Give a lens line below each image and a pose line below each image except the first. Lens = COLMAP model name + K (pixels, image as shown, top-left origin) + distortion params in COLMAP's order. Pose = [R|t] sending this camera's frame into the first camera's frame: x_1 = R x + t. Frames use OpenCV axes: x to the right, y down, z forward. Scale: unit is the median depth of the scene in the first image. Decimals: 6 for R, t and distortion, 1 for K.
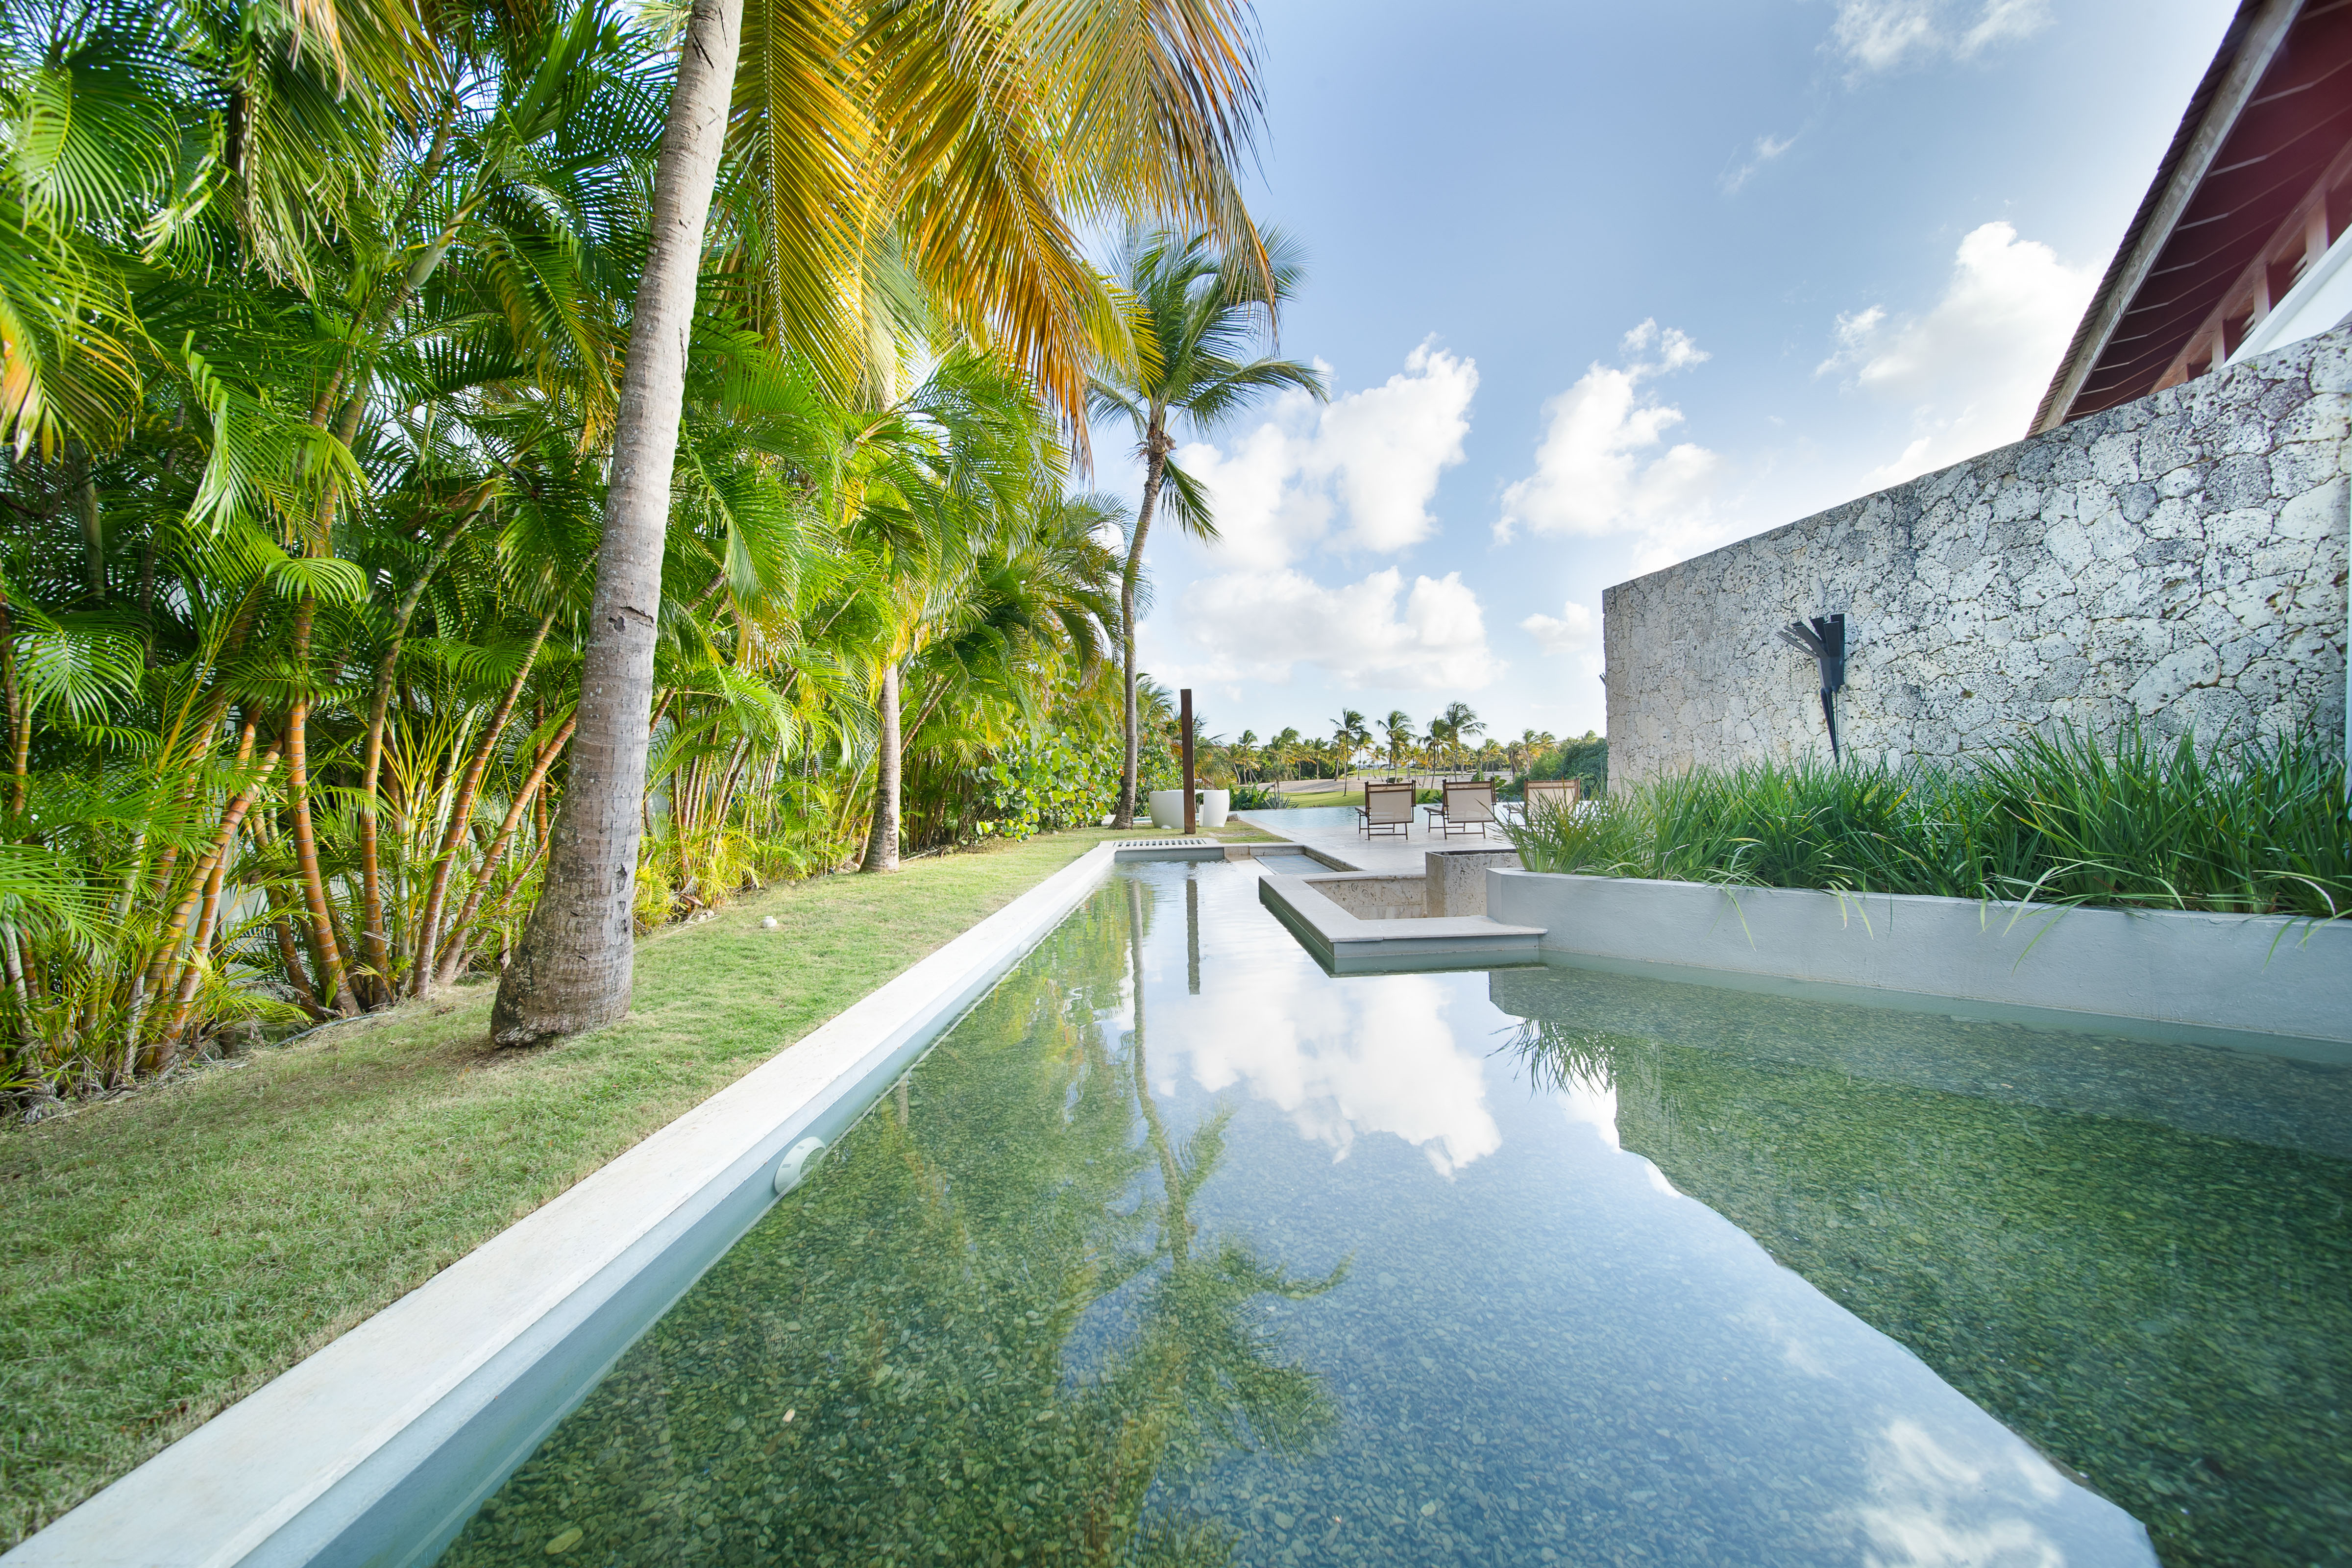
lens RADIAL K [[808.6, 0, 1174.7], [0, 808.6, 768.4], [0, 0, 1]] dist [0.000901, 0.000035]
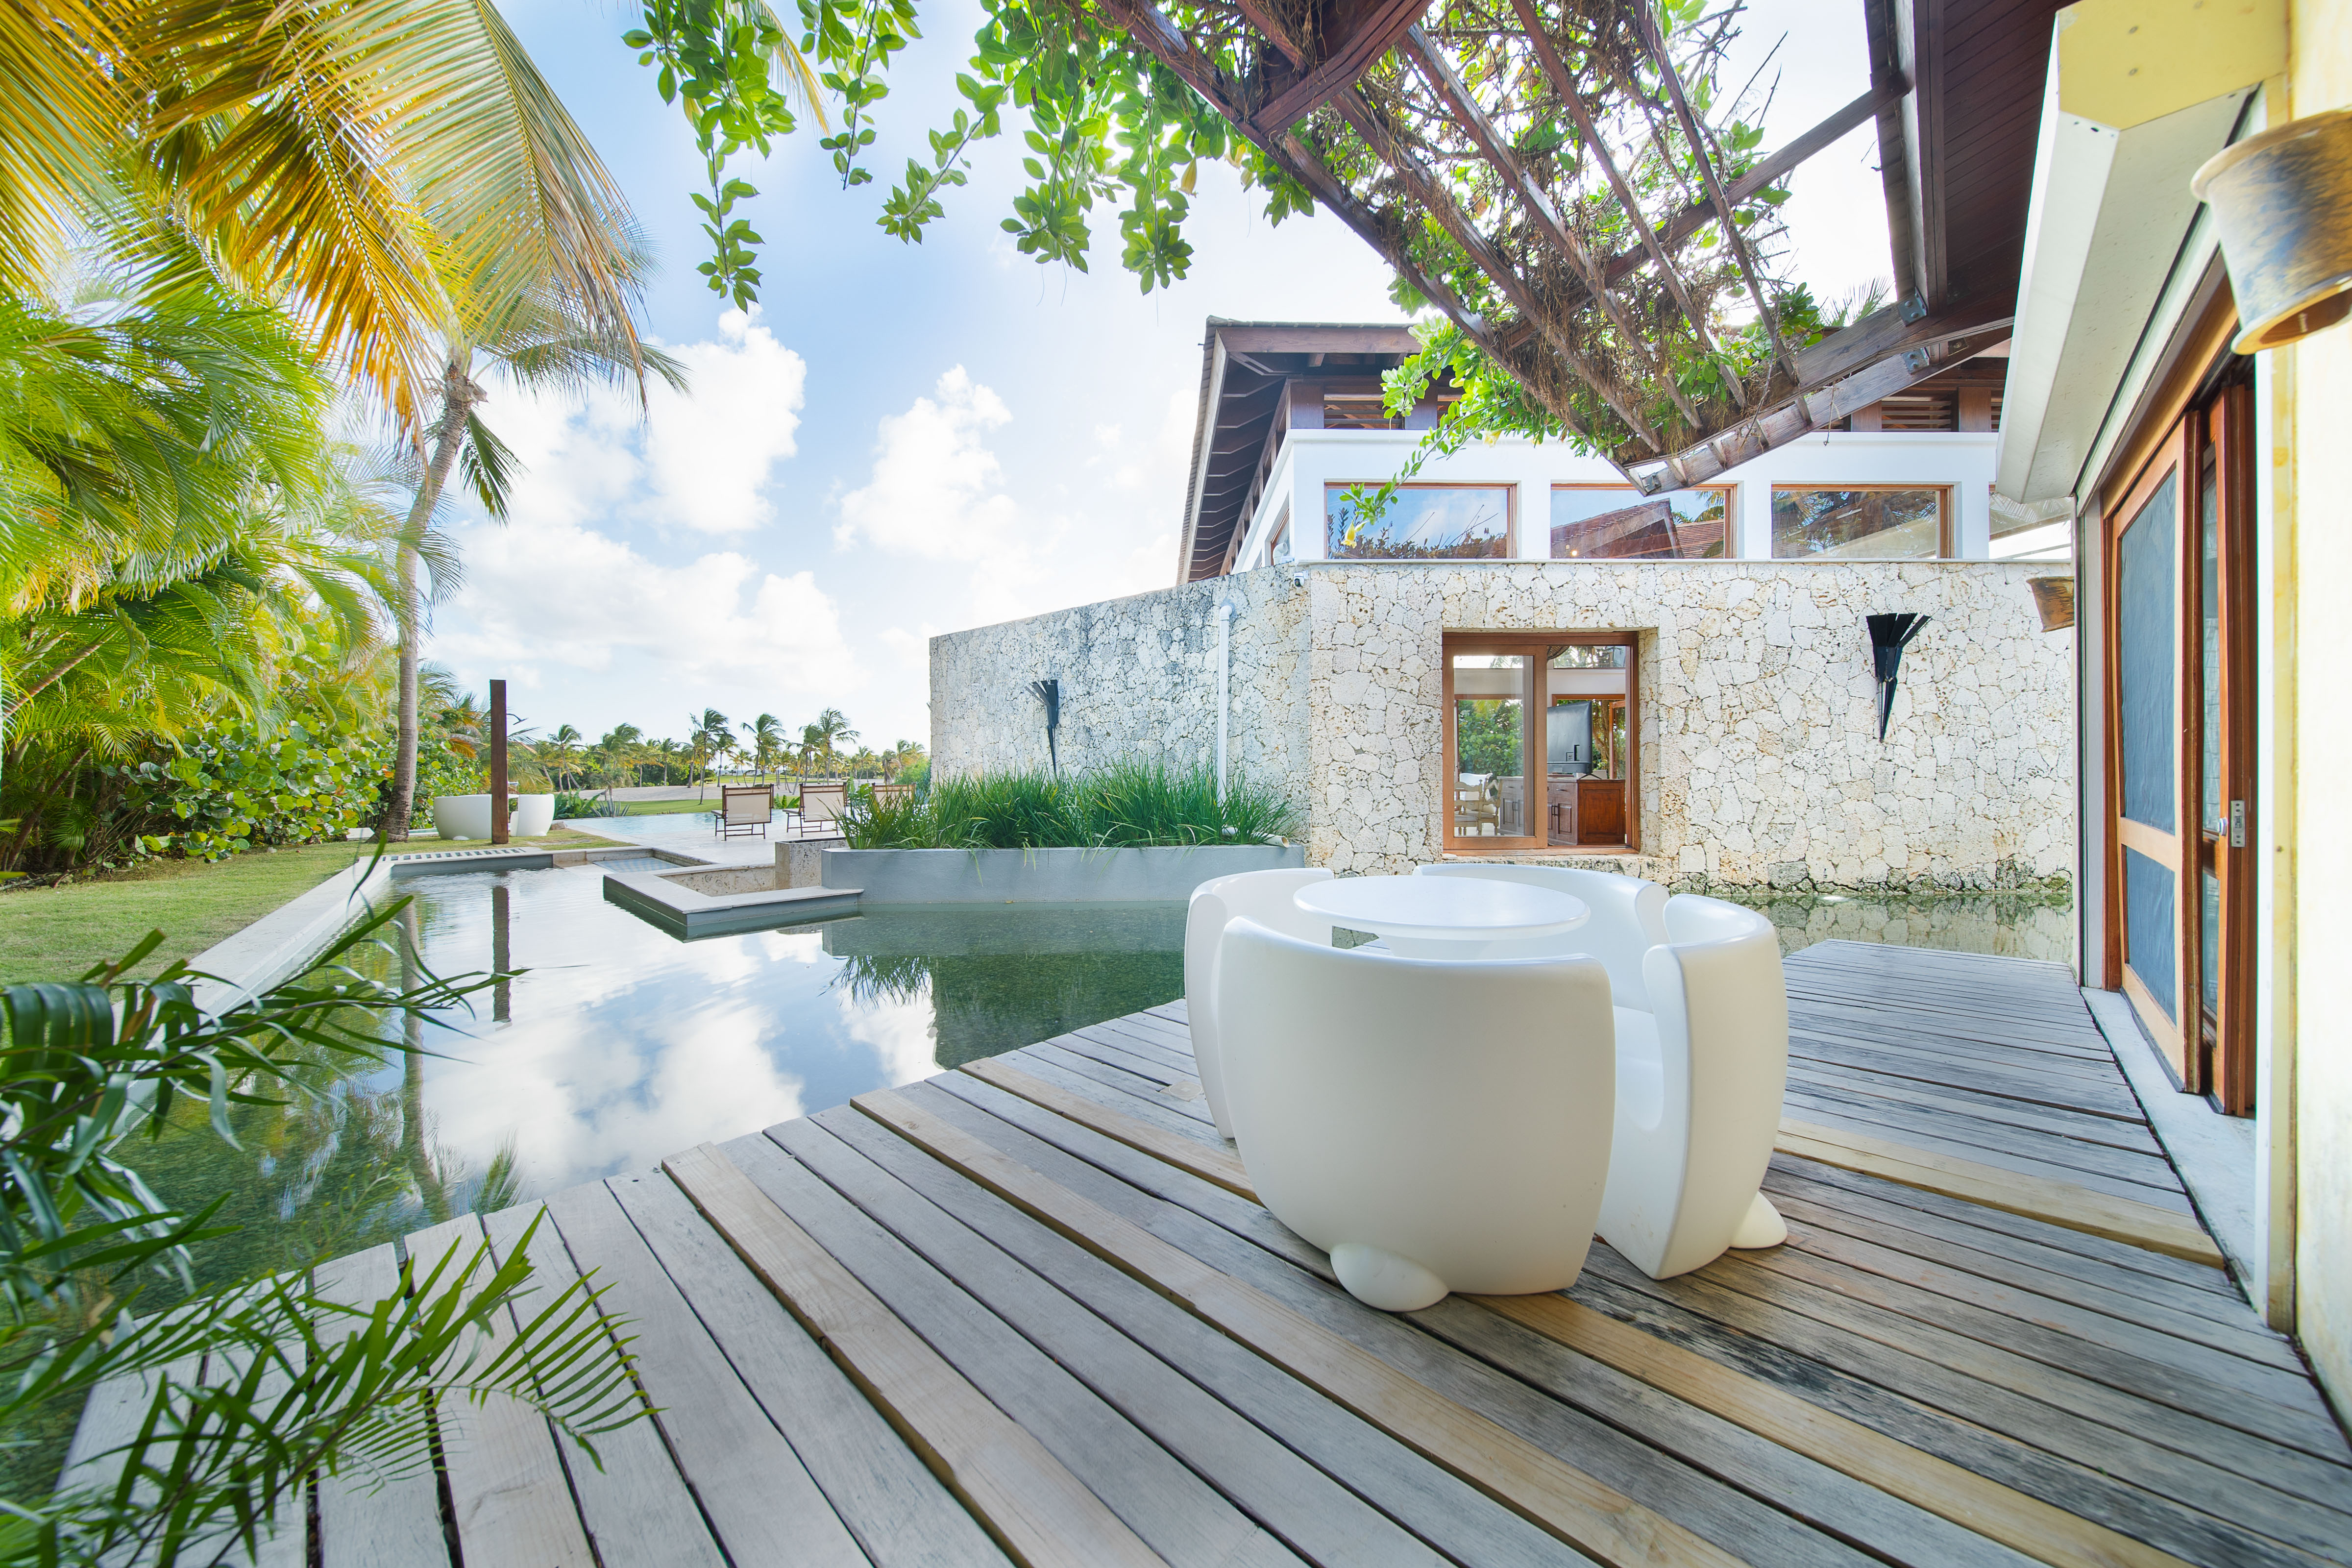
lens RADIAL K [[808.6, 0, 1174.7], [0, 808.6, 768.4], [0, 0, 1]] dist [0.000901, 0.000035]
pose [[0.740309, 0.019238, 0.671991, -0.037994], [-0.012849, 0.999813, -0.014467, 0.002305], [-0.672144, 0.002076, 0.740418, -0.181918]]
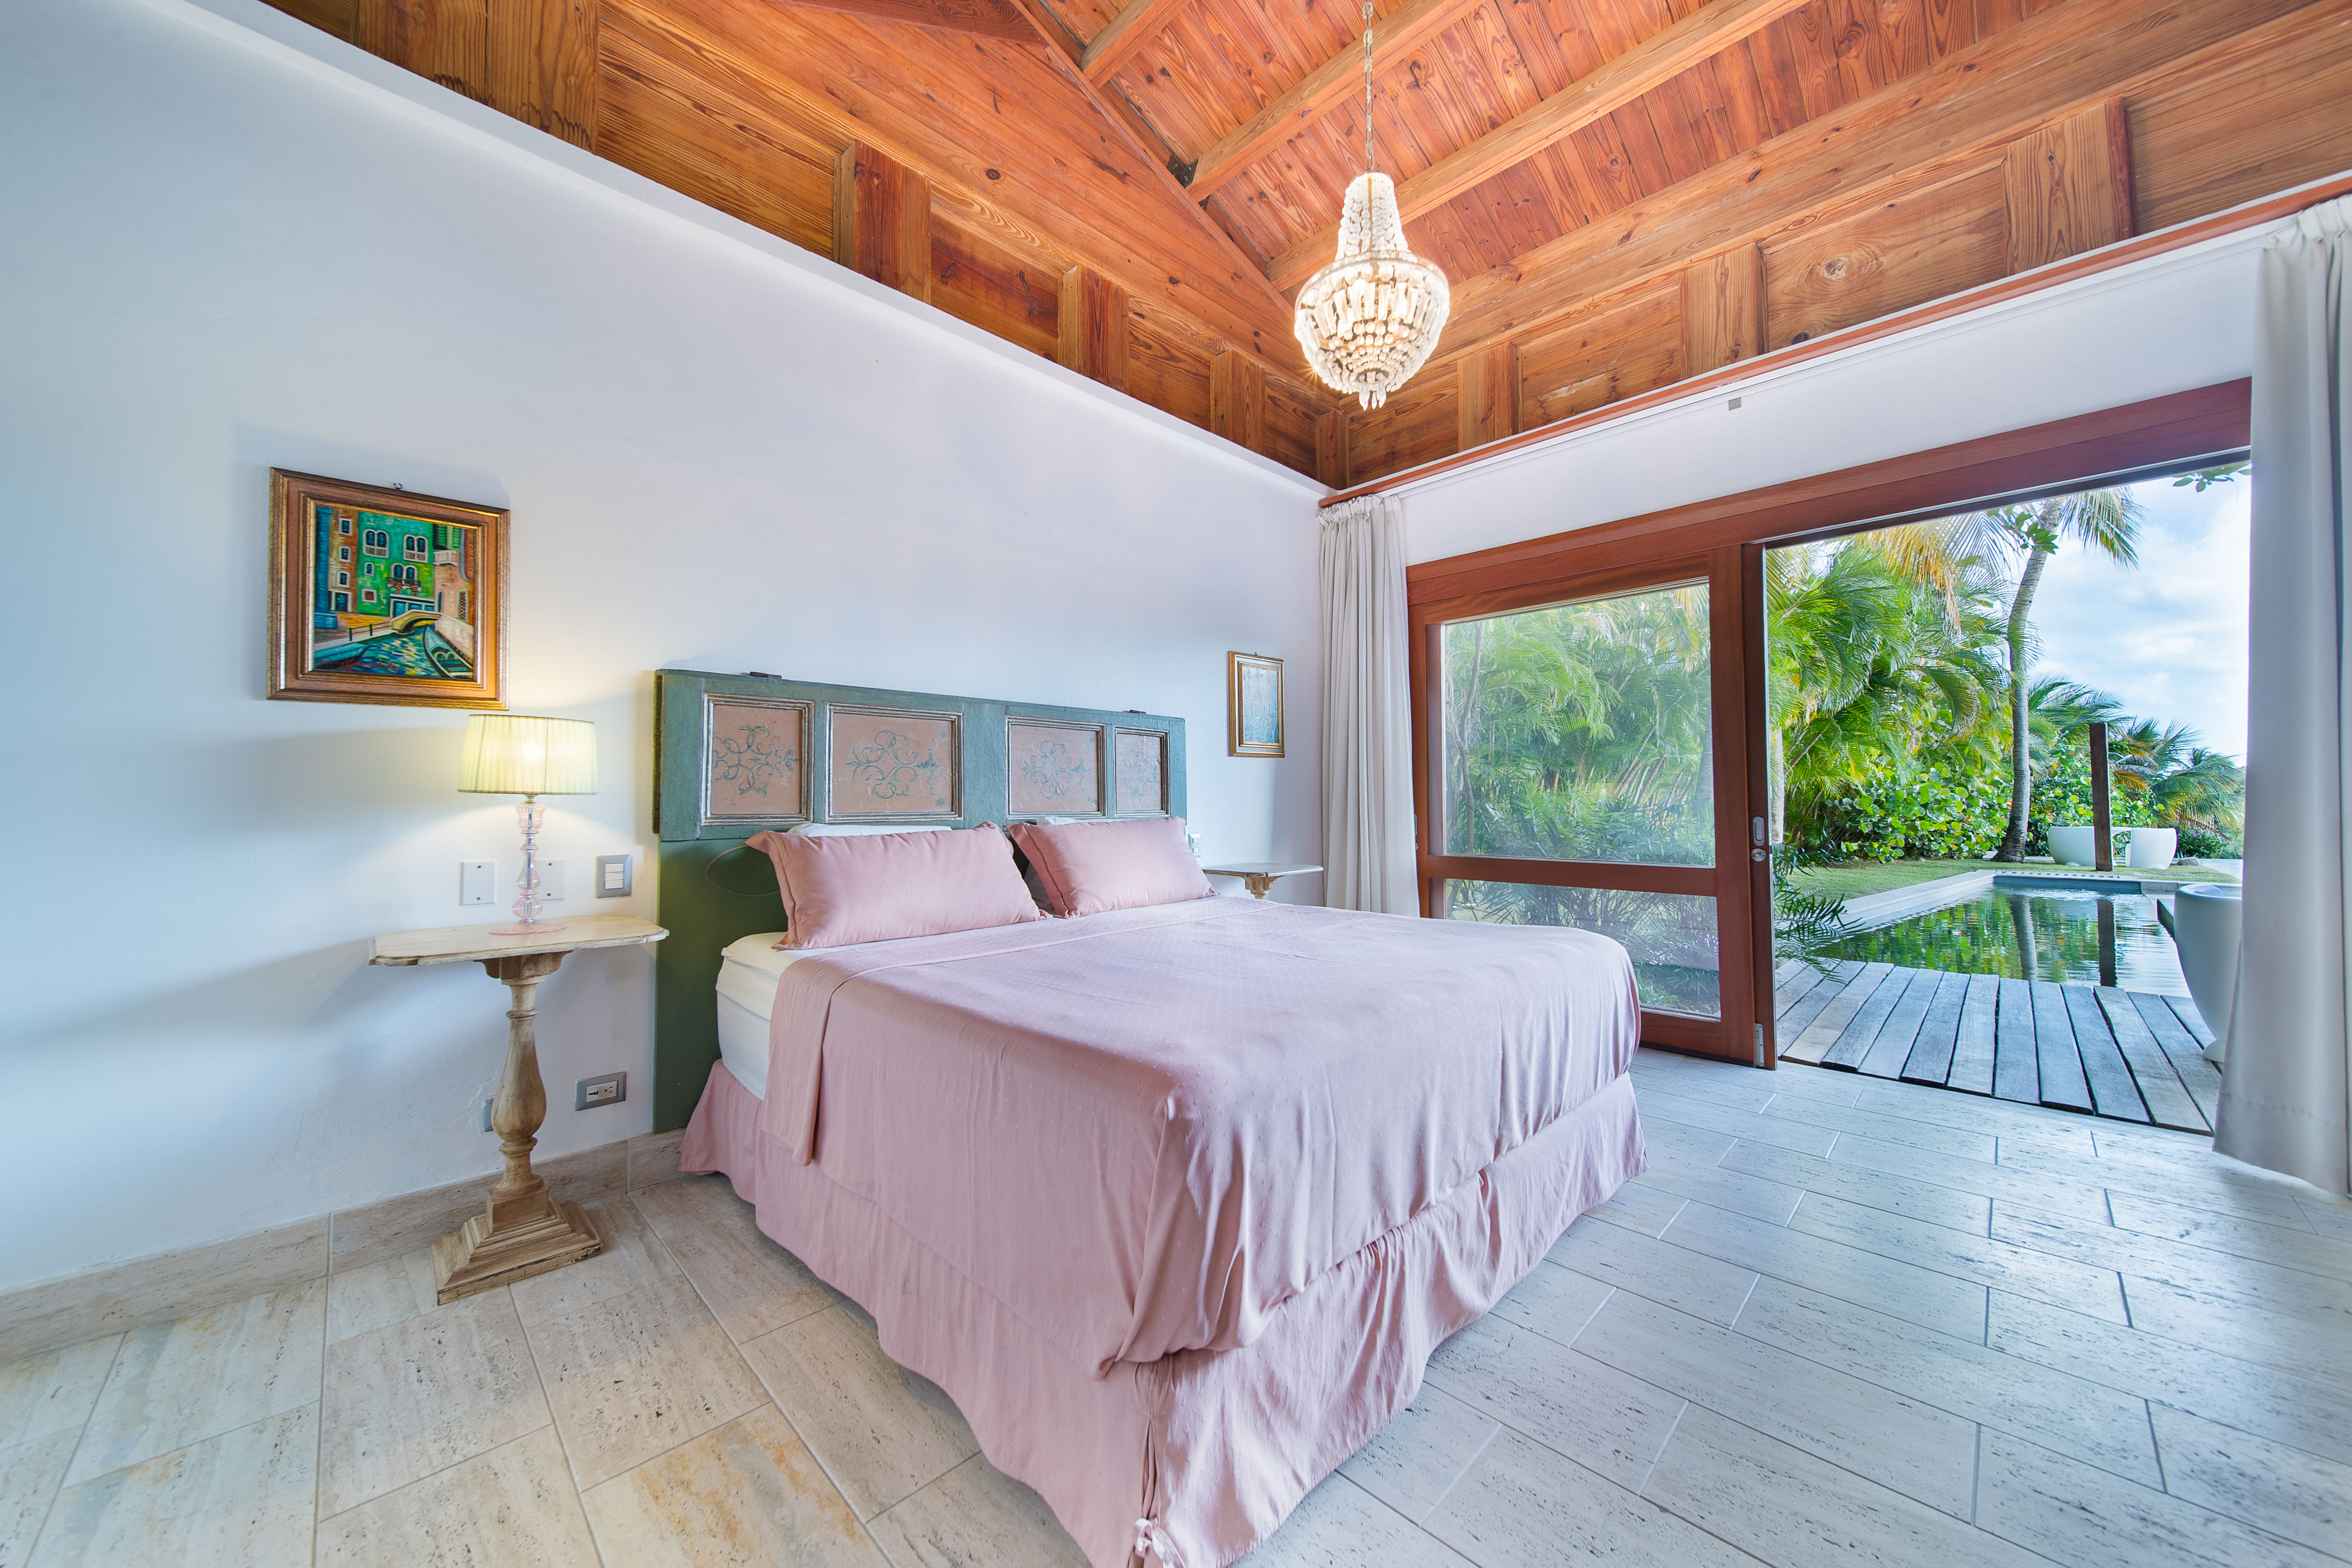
lens RADIAL K [[834.8, 0, 1174.3], [0, 834.8, 769.1], [0, 0, 1]] dist [-0.001042, -0.000242]
pose [[0.647111, -0.003710, -0.762387, 0.069603], [-0.018269, 0.999626, -0.020370, -0.001524], [0.762177, 0.027110, 0.646800, -0.604558]]
